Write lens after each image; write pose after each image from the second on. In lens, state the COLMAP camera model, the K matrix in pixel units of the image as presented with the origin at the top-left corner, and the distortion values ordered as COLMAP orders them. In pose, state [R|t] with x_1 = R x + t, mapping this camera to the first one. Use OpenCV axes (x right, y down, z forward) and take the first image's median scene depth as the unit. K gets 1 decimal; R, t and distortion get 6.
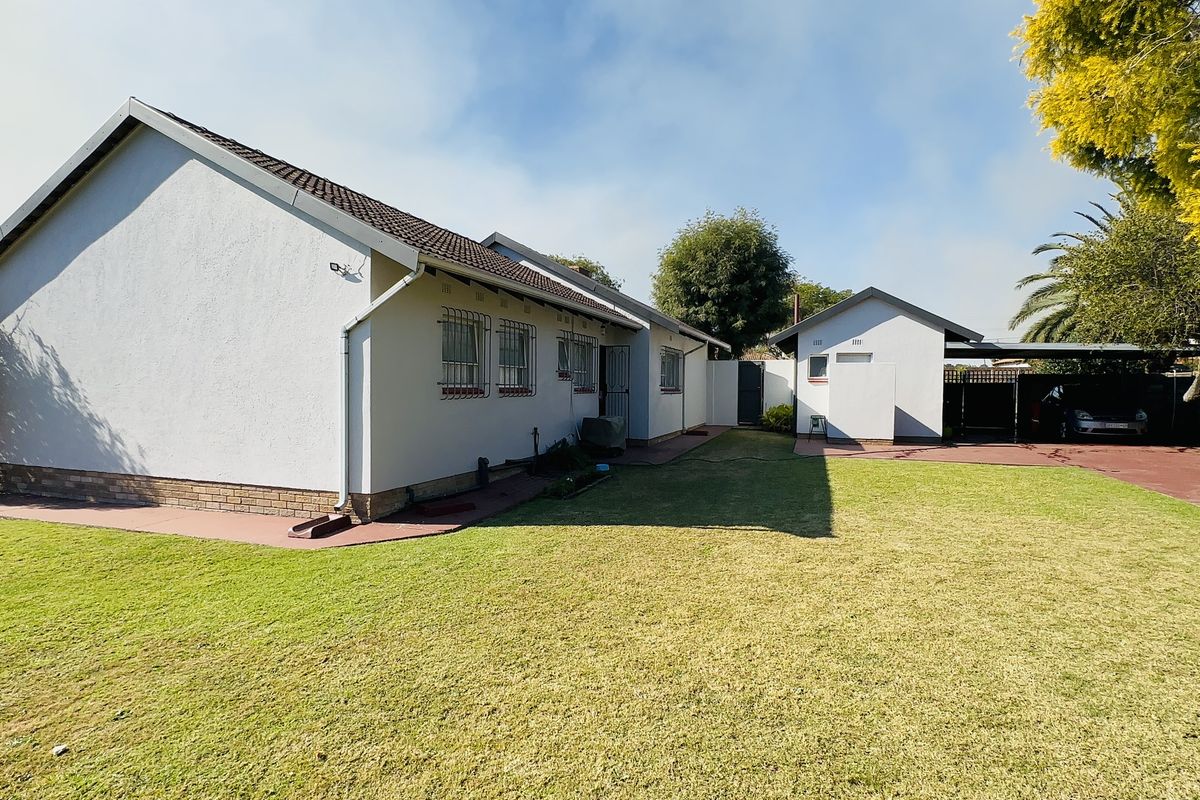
lens RADIAL K [[613.7, 0, 600.3], [0, 613.7, 396.3], [0, 0, 1]] dist [-0.005236, 0.001884]
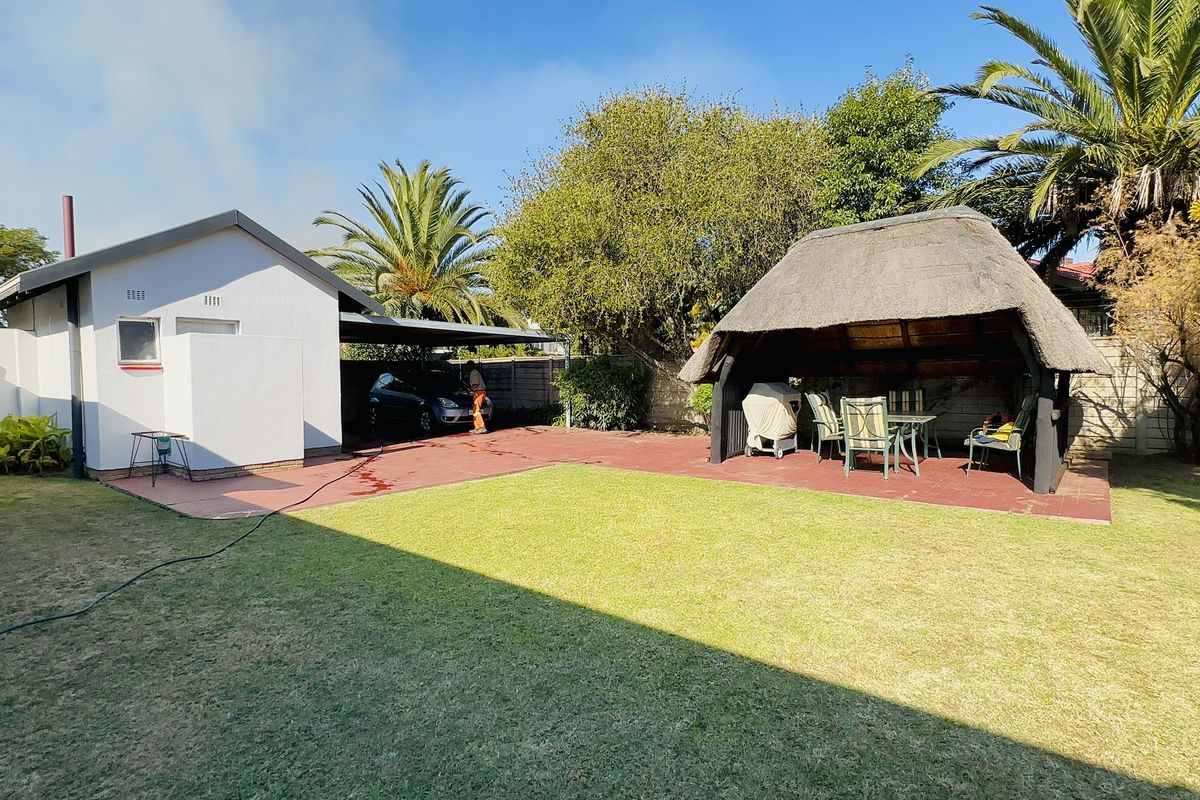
lens RADIAL K [[613.7, 0, 599.3], [0, 613.7, 403.7], [0, 0, 1]] dist [-0.005236, 0.001884]
pose [[0.352891, -0.056762, 0.933941, -0.002249], [0.028645, 0.998346, 0.049852, -0.008616], [-0.935226, 0.009161, 0.353933, 0.452827]]
